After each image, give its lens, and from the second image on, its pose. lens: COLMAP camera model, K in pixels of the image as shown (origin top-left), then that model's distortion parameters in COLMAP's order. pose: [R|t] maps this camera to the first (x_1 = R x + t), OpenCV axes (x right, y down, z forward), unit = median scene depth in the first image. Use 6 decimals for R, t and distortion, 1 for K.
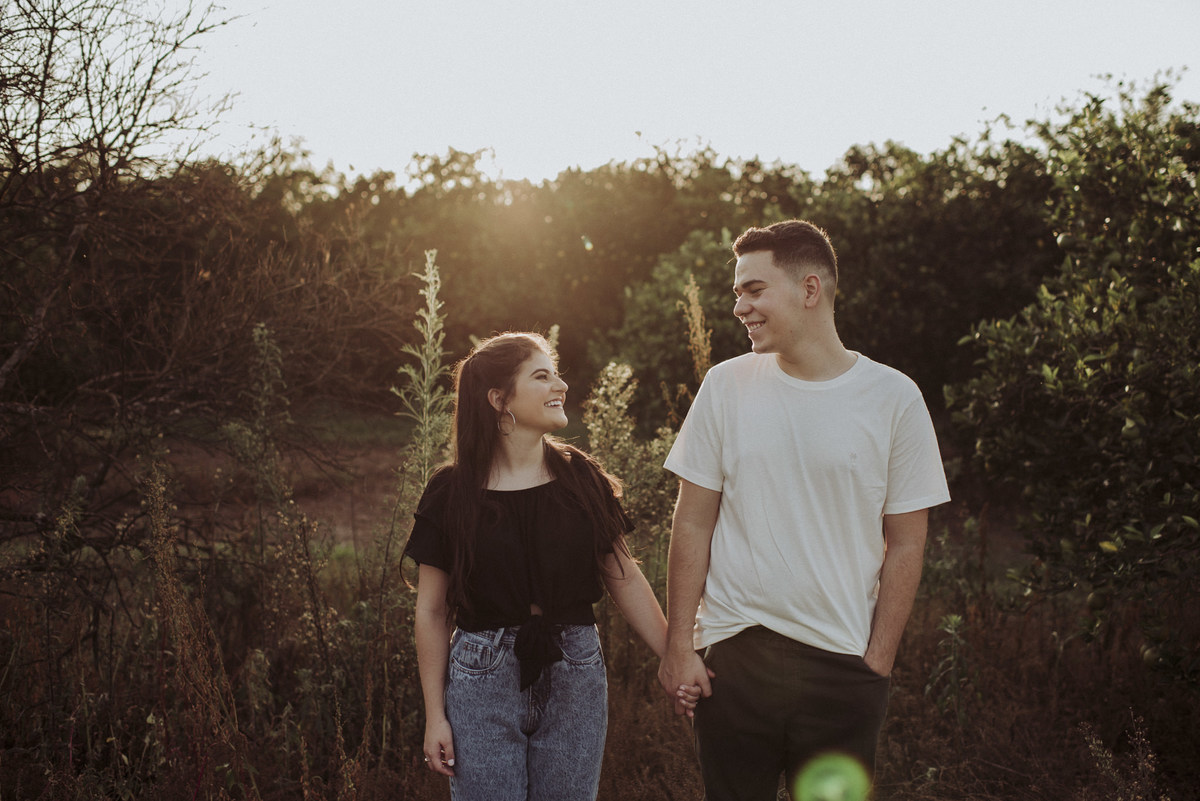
lens RADIAL K [[1649.6, 0, 600.0], [0, 1649.6, 400.5], [0, 0, 1]] dist [-0.094591, 0.071449]
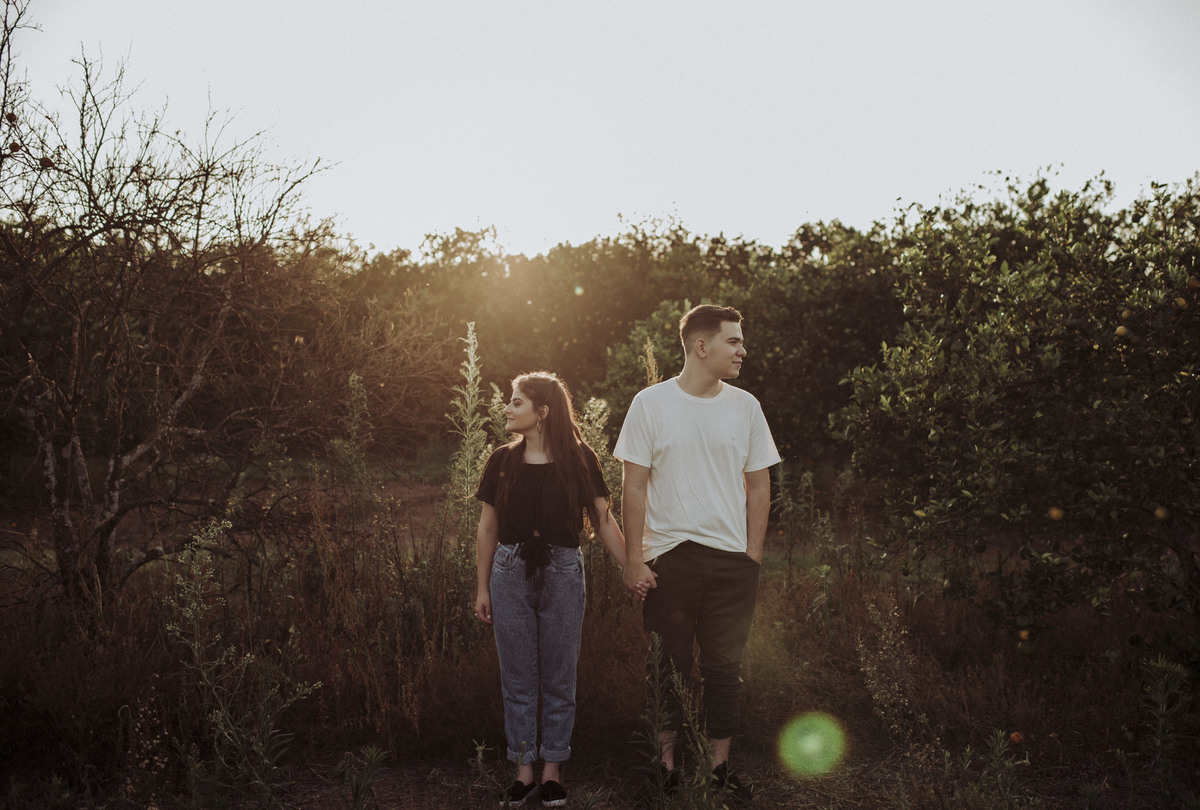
lens RADIAL K [[2070.7, 0, 600.0], [0, 2070.7, 405.0], [0, 0, 1]] dist [-0.022426, -0.052054]
pose [[0.999970, -0.007312, 0.002441, 0.006010], [0.007409, 0.999072, -0.042430, 0.040651], [-0.002128, 0.042447, 0.999096, -0.551491]]
